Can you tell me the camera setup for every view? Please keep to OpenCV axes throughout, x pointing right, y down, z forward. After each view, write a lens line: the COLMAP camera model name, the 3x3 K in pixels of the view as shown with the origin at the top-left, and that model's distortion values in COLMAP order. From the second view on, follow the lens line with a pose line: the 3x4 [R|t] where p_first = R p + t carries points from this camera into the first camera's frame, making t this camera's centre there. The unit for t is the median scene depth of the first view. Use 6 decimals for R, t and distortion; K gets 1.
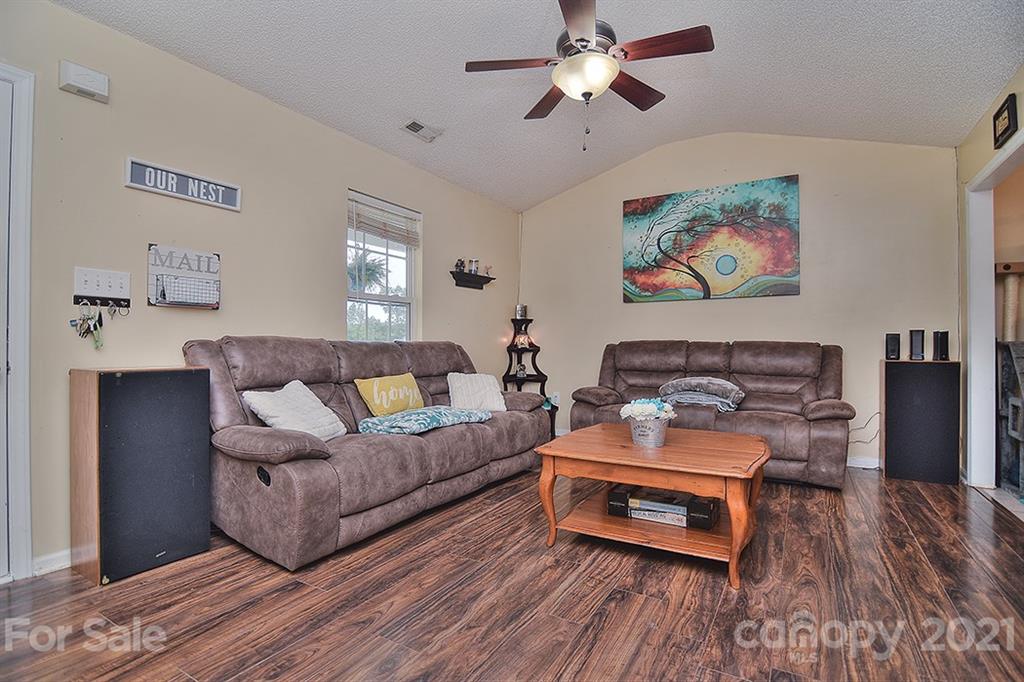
lens RADIAL K [[496.0, 0, 505.6], [0, 496.0, 348.6], [0, 0, 1]] dist [-0.018975, -0.001026]
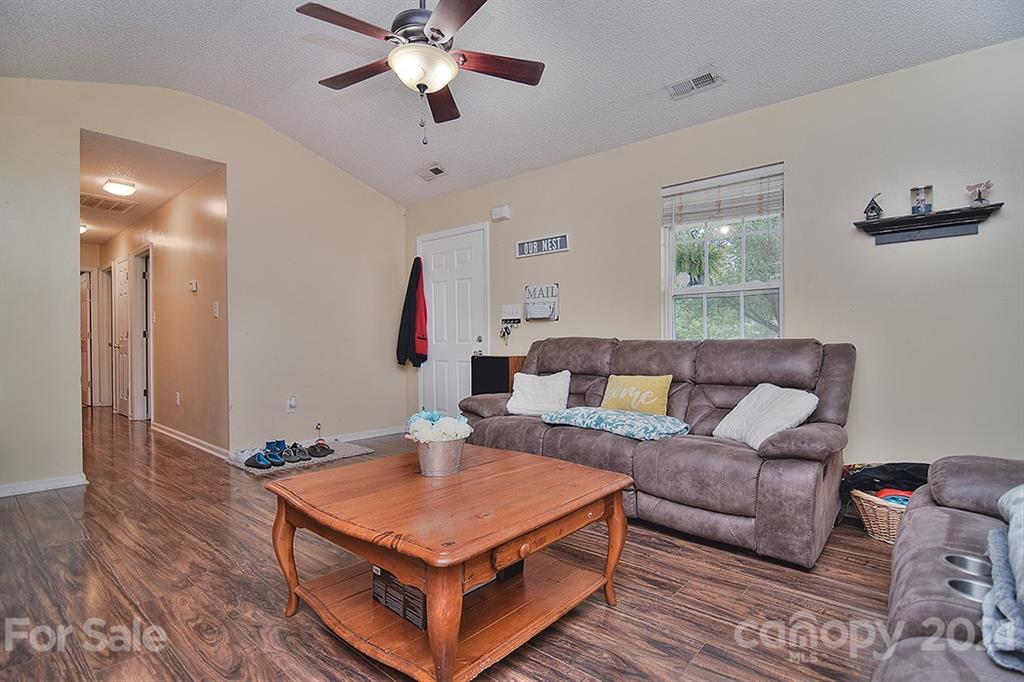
lens RADIAL K [[496.7, 0, 524.0], [0, 496.7, 349.0], [0, 0, 1]] dist [-0.001476, 0.000191]
pose [[-0.154385, 0.016261, -0.987877, 0.615343], [-0.004217, 0.999845, 0.017117, -0.010576], [0.988002, 0.006809, -0.154293, 0.740825]]
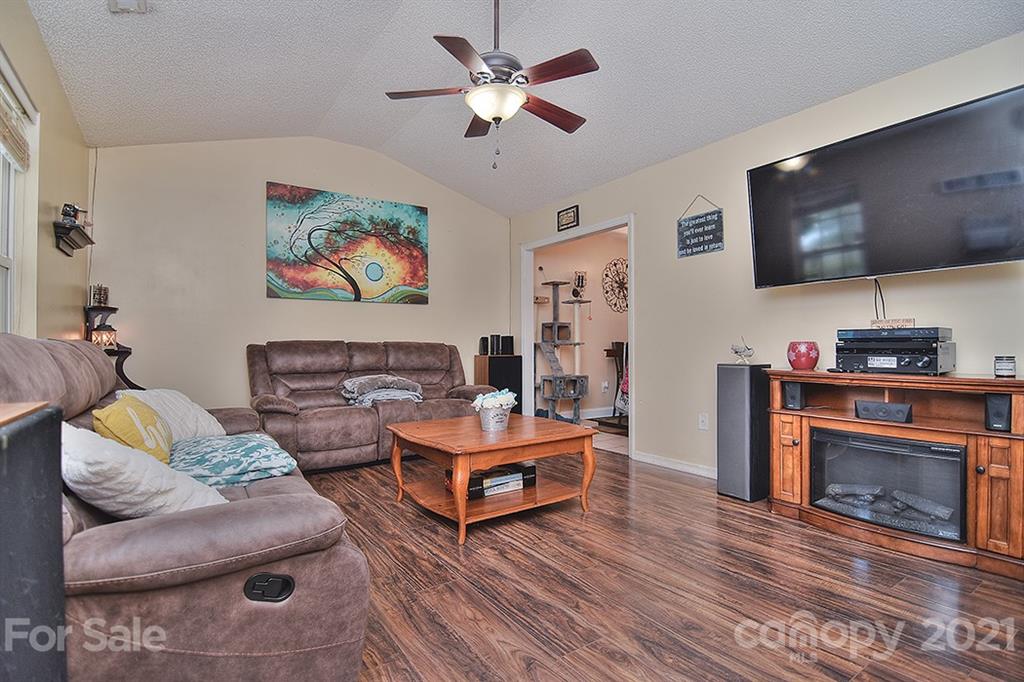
lens RADIAL K [[496.7, 0, 524.0], [0, 496.7, 349.0], [0, 0, 1]] dist [-0.001476, 0.000191]
pose [[0.405360, -0.008243, 0.914120, -0.448792], [0.008341, 0.999951, 0.005319, -0.002386], [-0.914119, 0.005469, 0.405409, 0.268179]]
